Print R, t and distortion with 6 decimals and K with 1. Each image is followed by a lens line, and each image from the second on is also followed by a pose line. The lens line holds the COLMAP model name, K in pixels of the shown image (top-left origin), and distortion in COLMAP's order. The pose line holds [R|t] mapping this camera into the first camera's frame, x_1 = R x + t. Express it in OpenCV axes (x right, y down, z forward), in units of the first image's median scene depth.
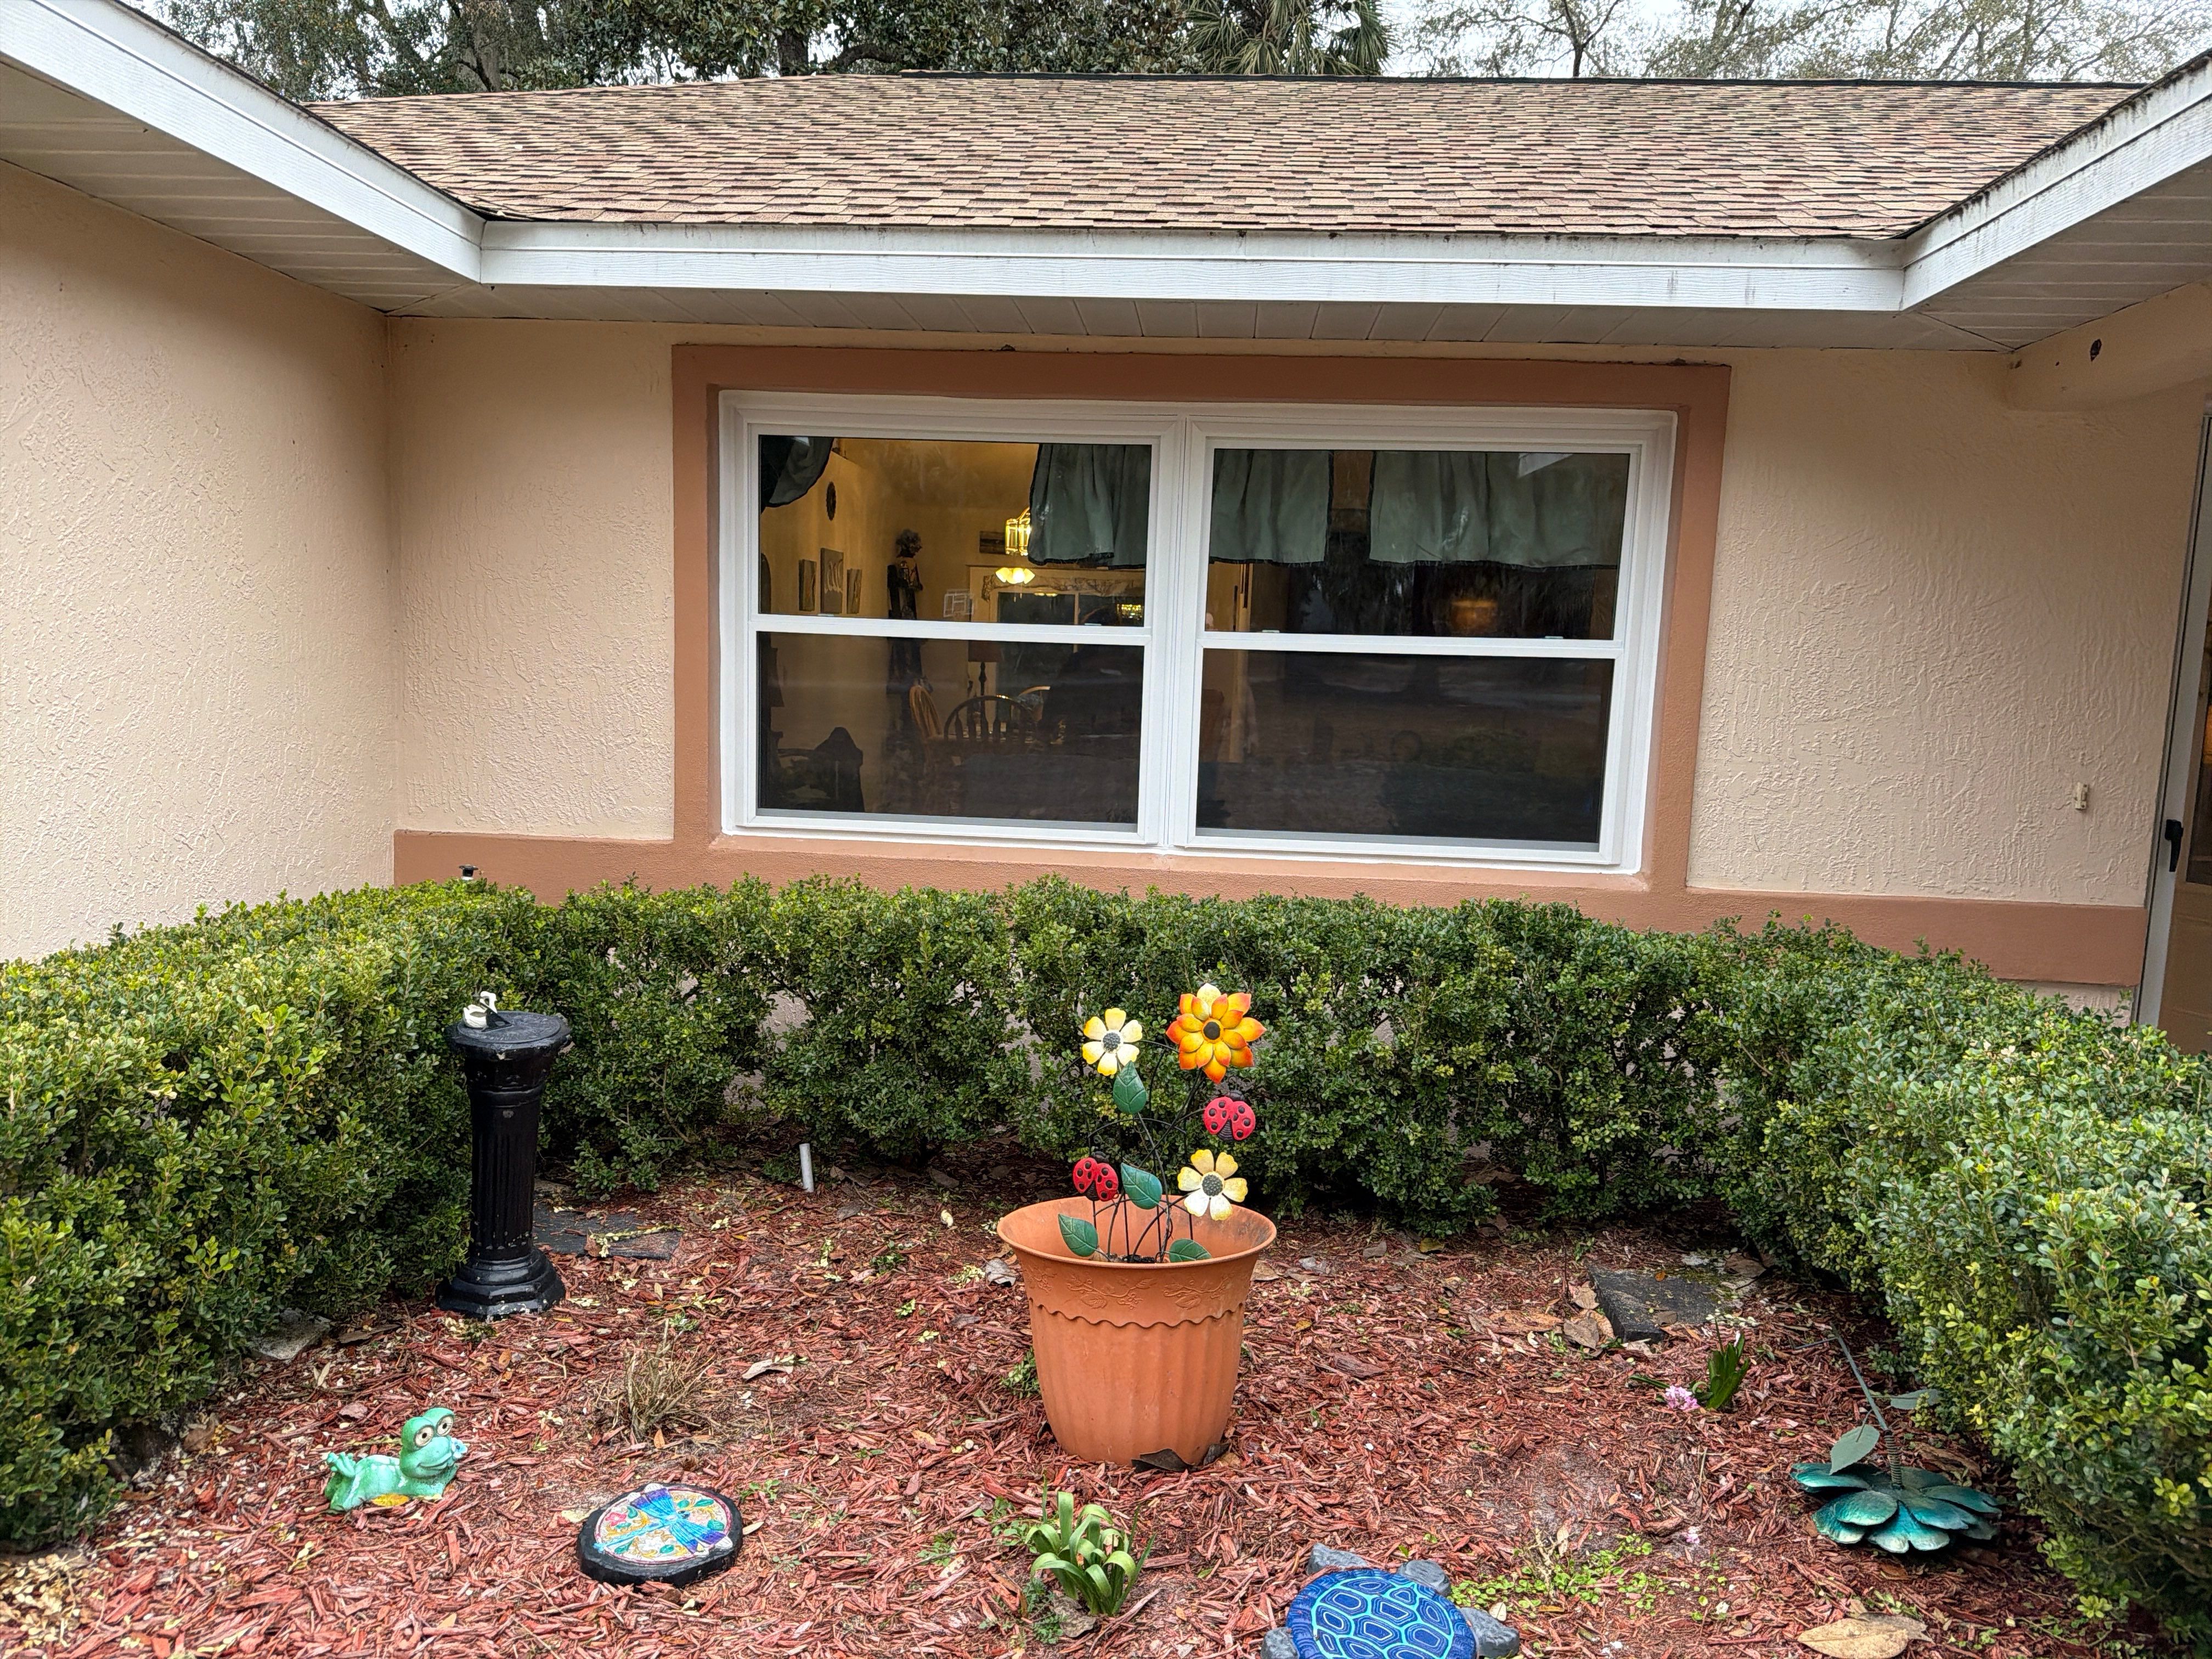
lens RADIAL K [[1505.6, 0, 1112.9], [0, 1505.6, 843.0], [0, 0, 1]] dist [0.043225, -0.062948]
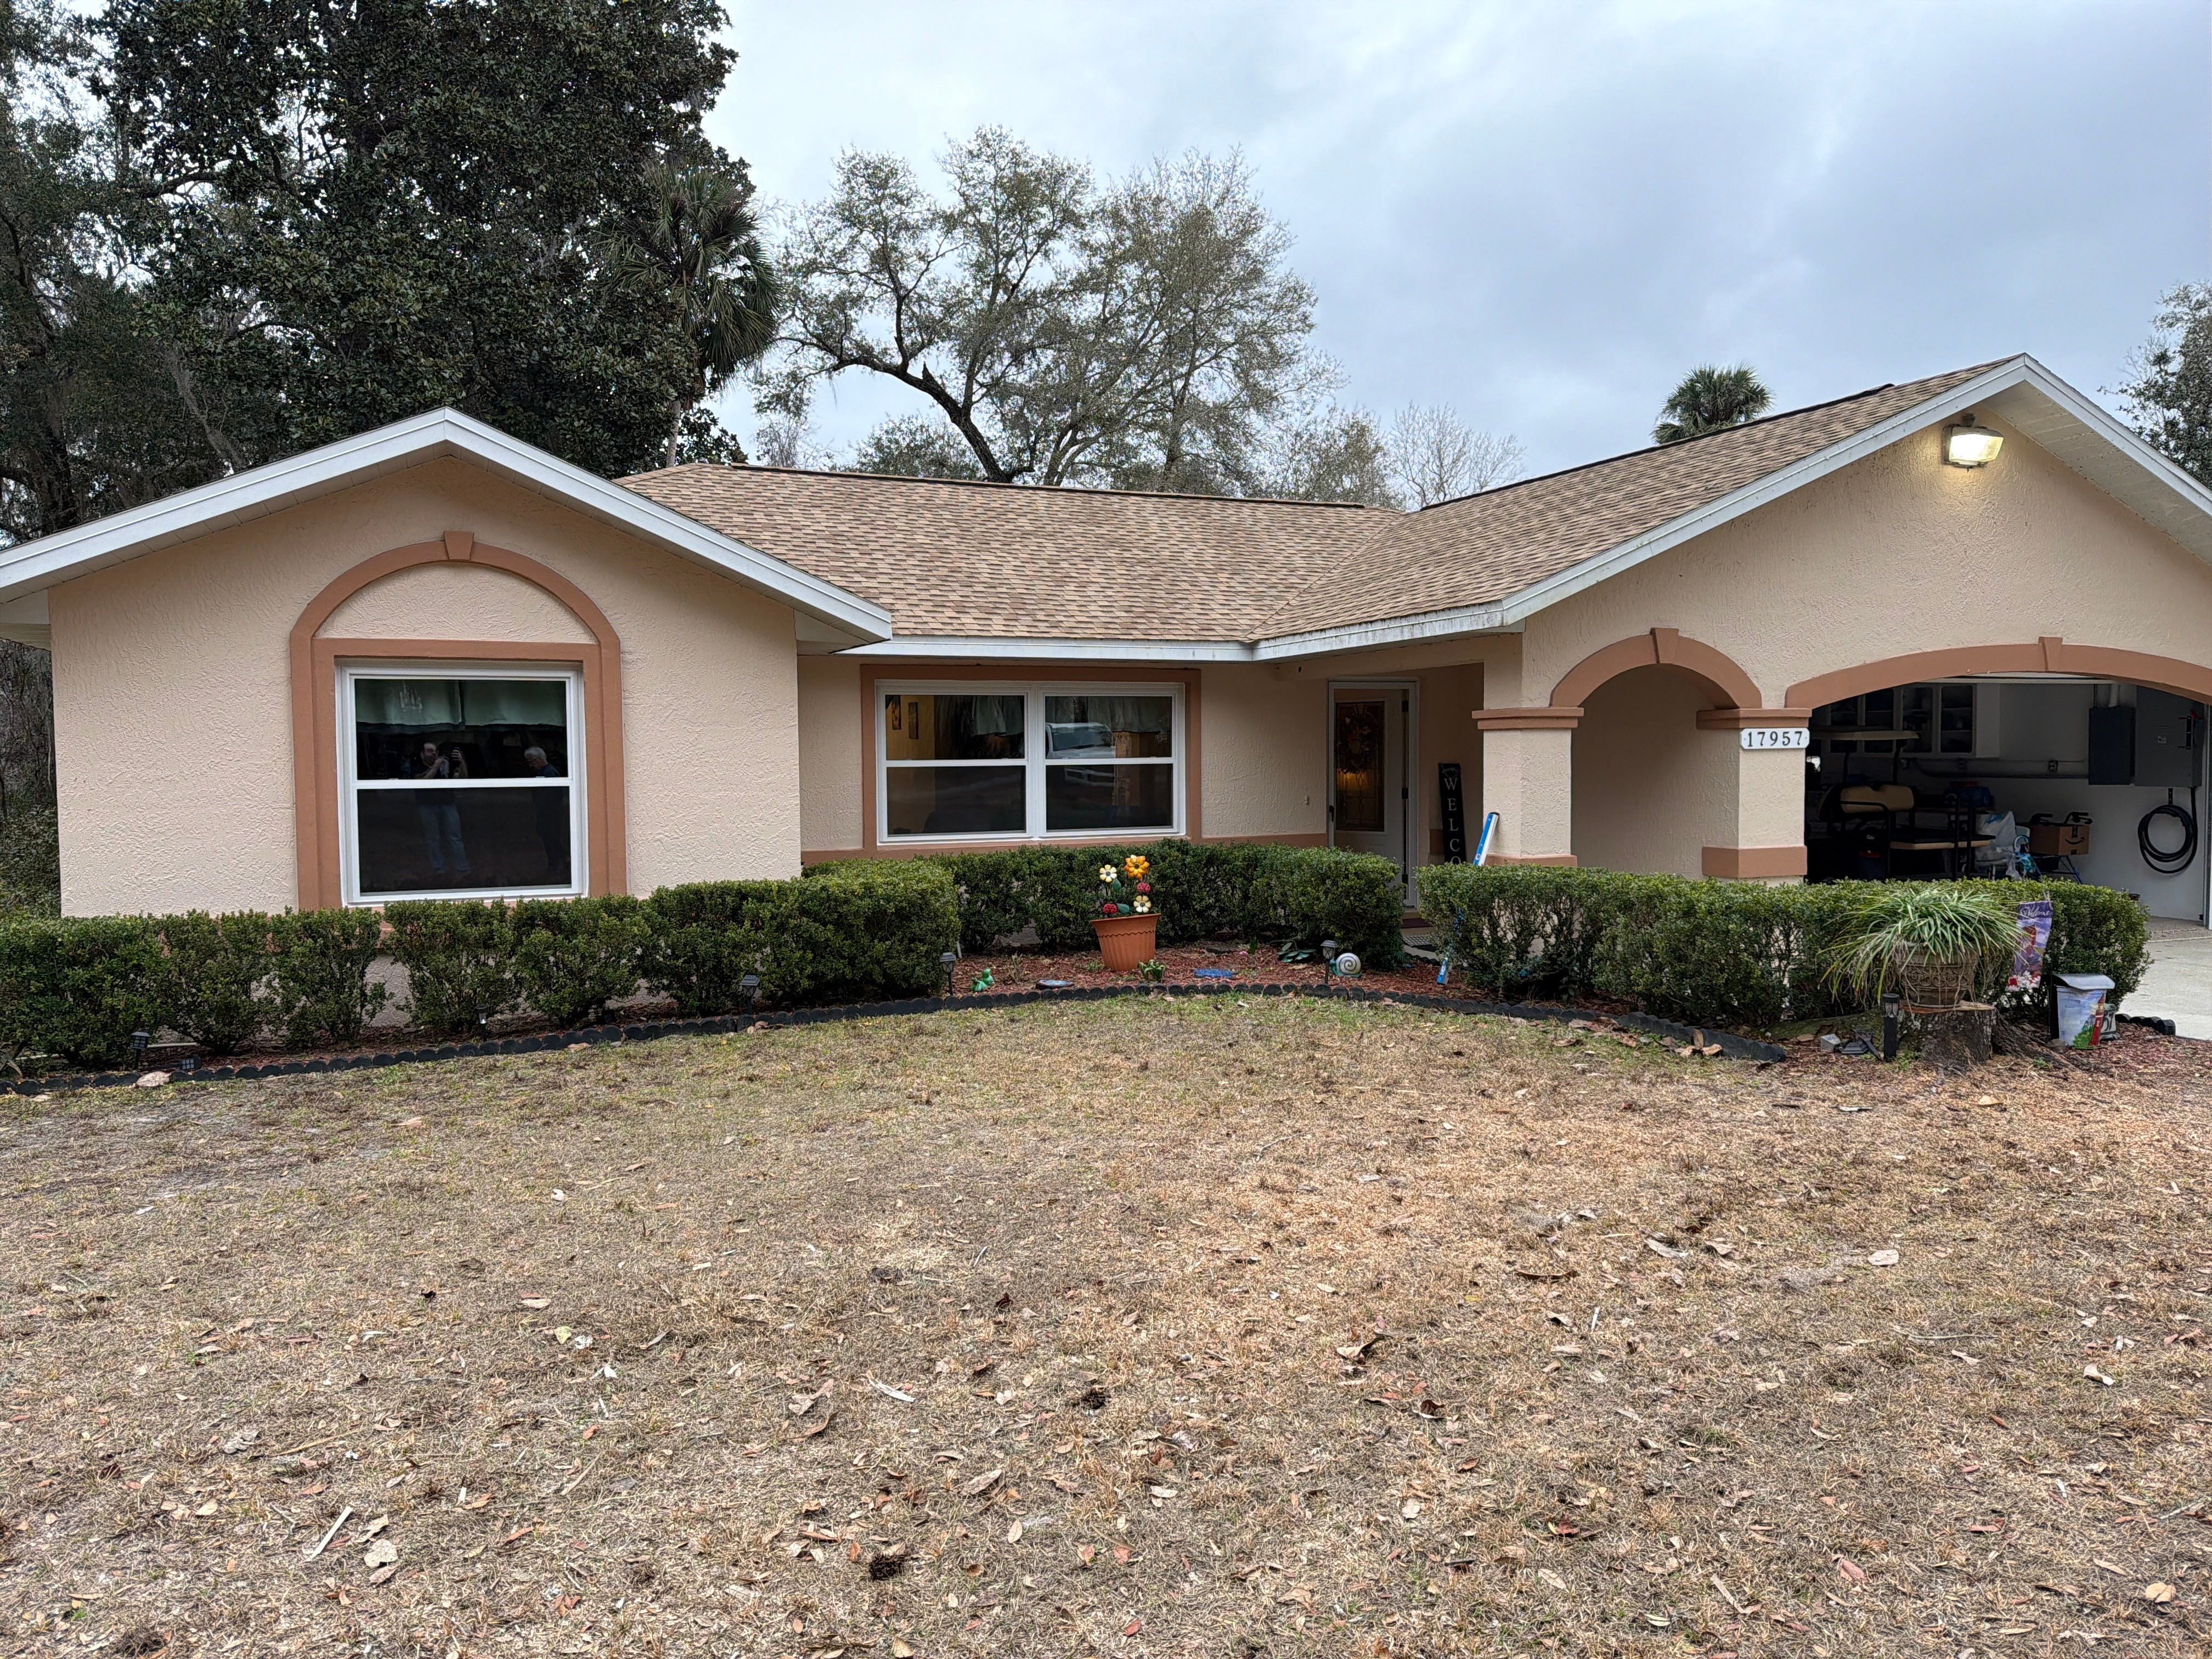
lens RADIAL K [[1508.7, 0, 1112.0], [0, 1508.7, 821.8], [0, 0, 1]] dist [0.004420, -0.006193]
pose [[0.886718, -0.063170, 0.457975, -1.256393], [0.095564, 0.994271, -0.047885, 0.136069], [-0.452326, 0.086227, 0.887674, -1.732184]]
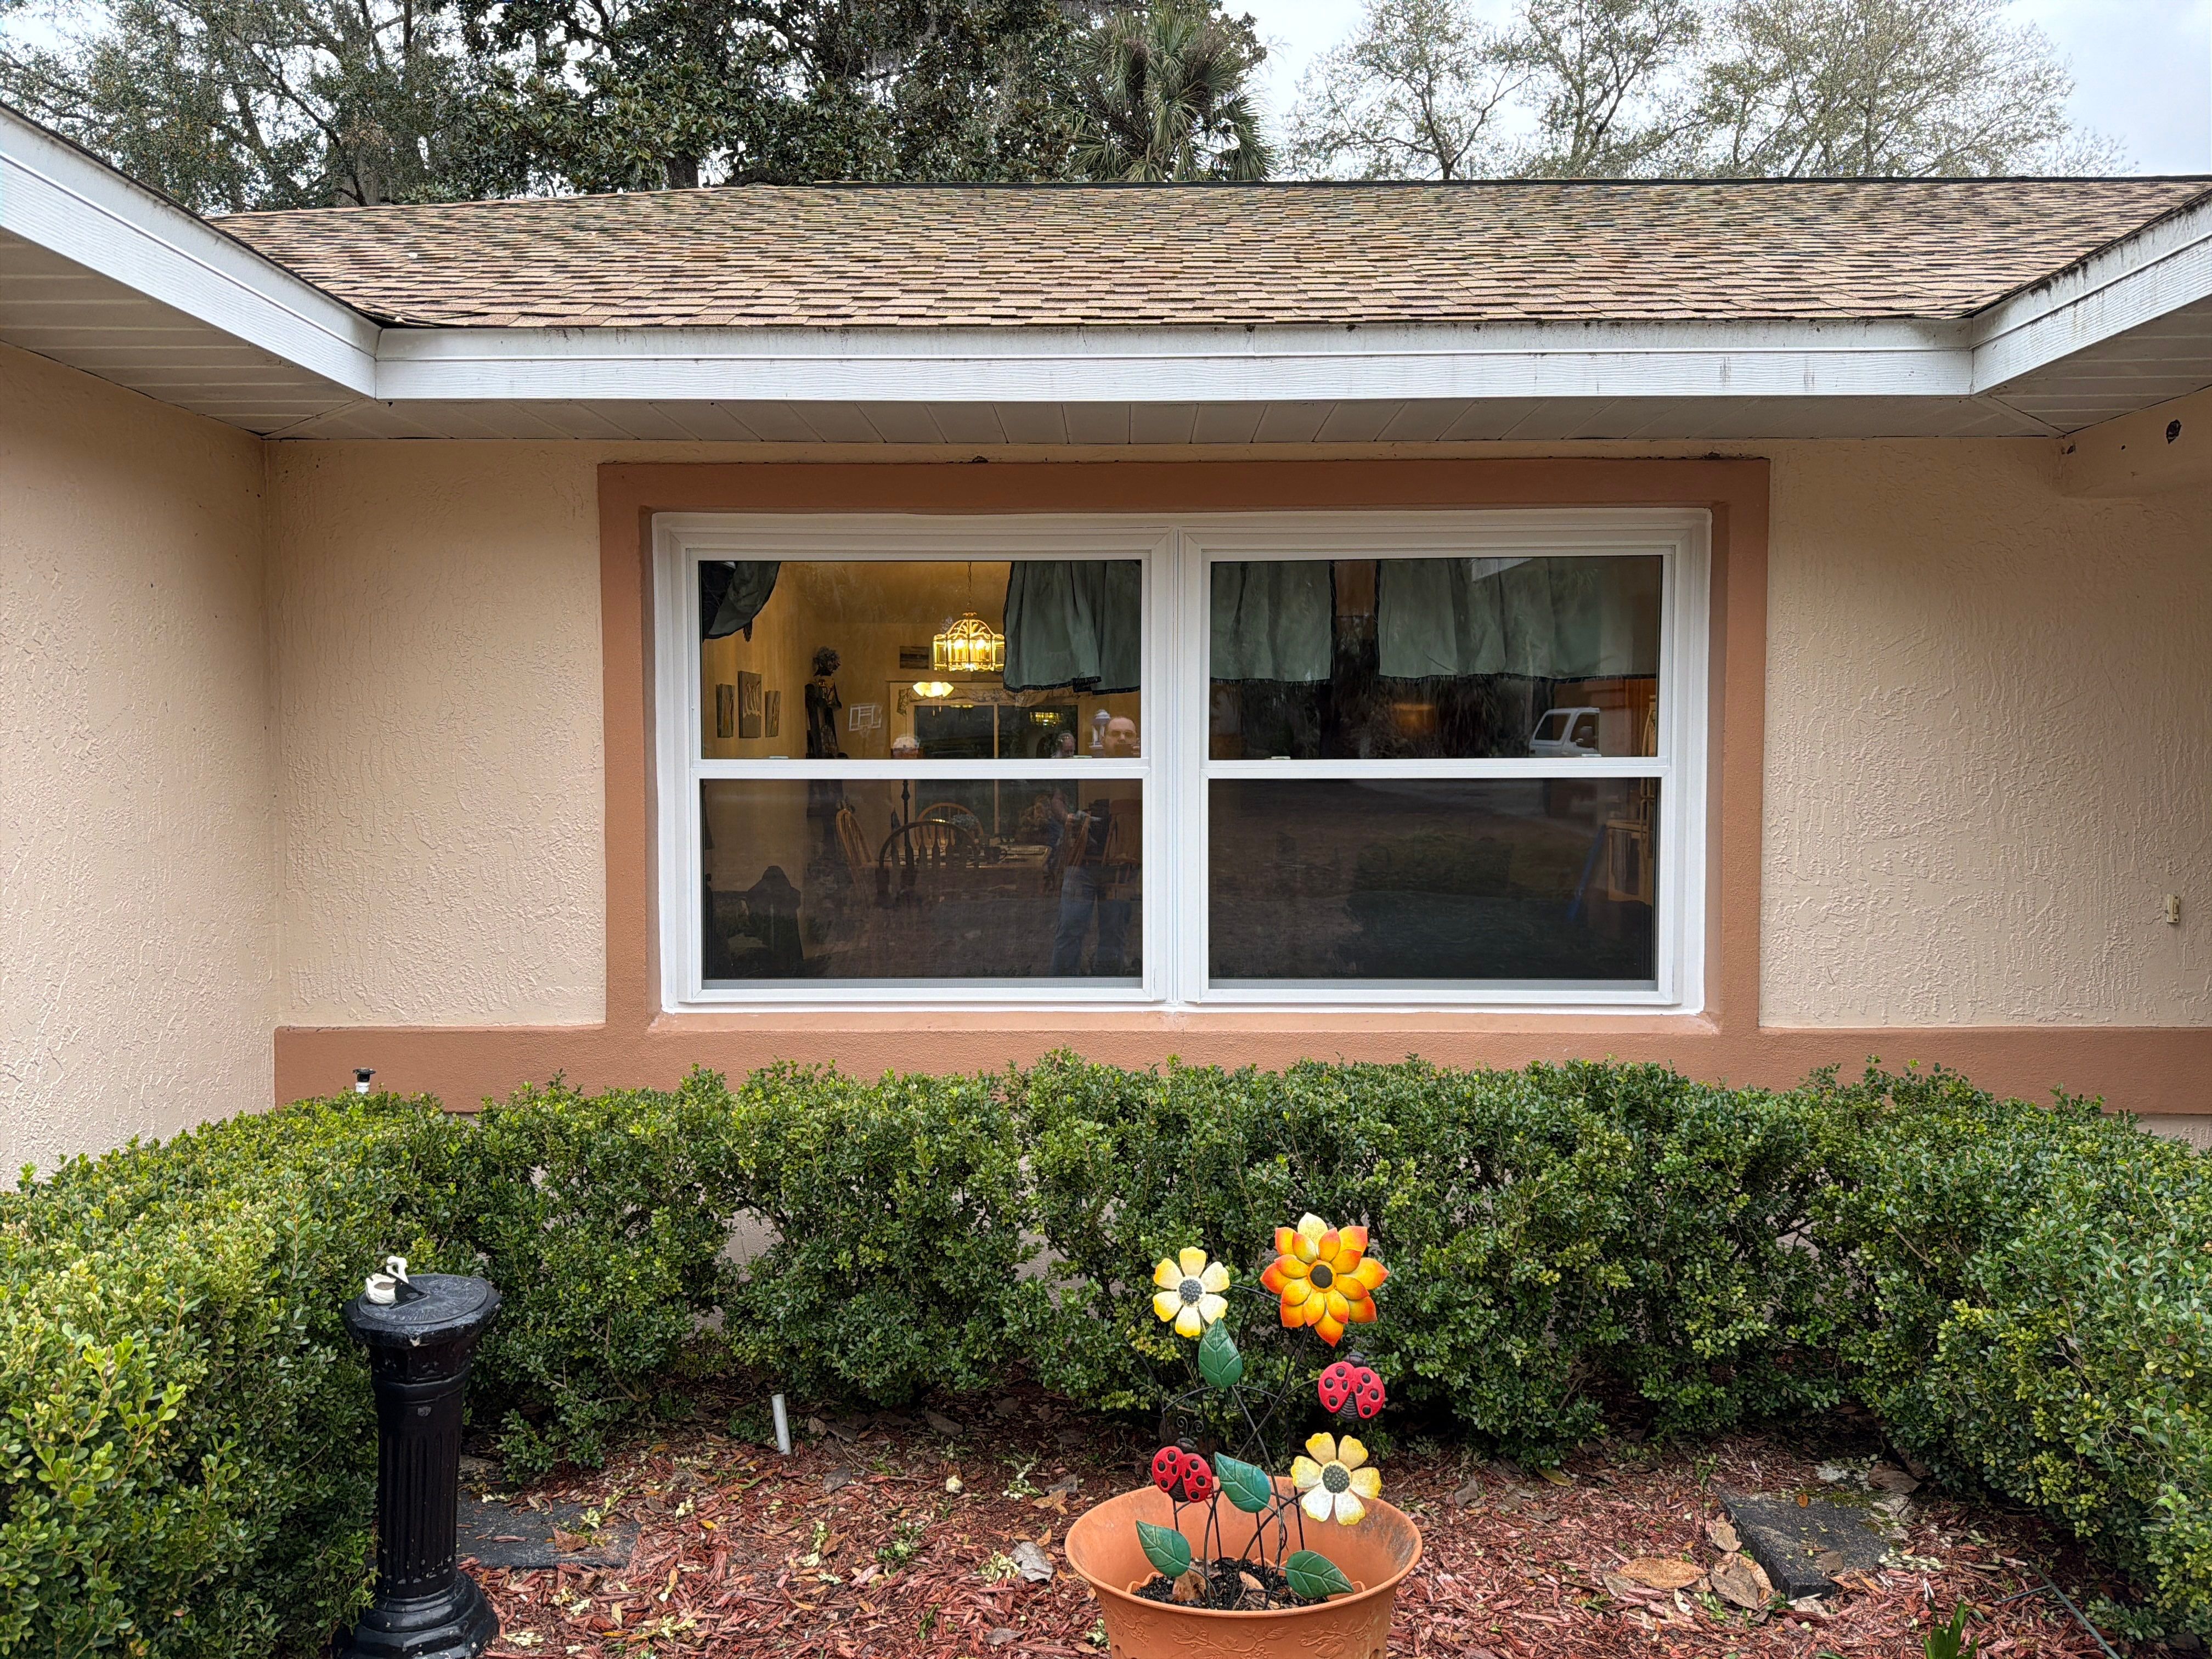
lens RADIAL K [[1504.6, 0, 1106.0], [0, 1504.6, 829.5], [0, 0, 1]] dist [0.022451, -0.031962]
pose [[0.997248, -0.038855, 0.063133, -0.064435], [0.043454, 0.996371, -0.073189, -0.042504], [-0.060060, 0.075731, 0.995318, 0.133885]]
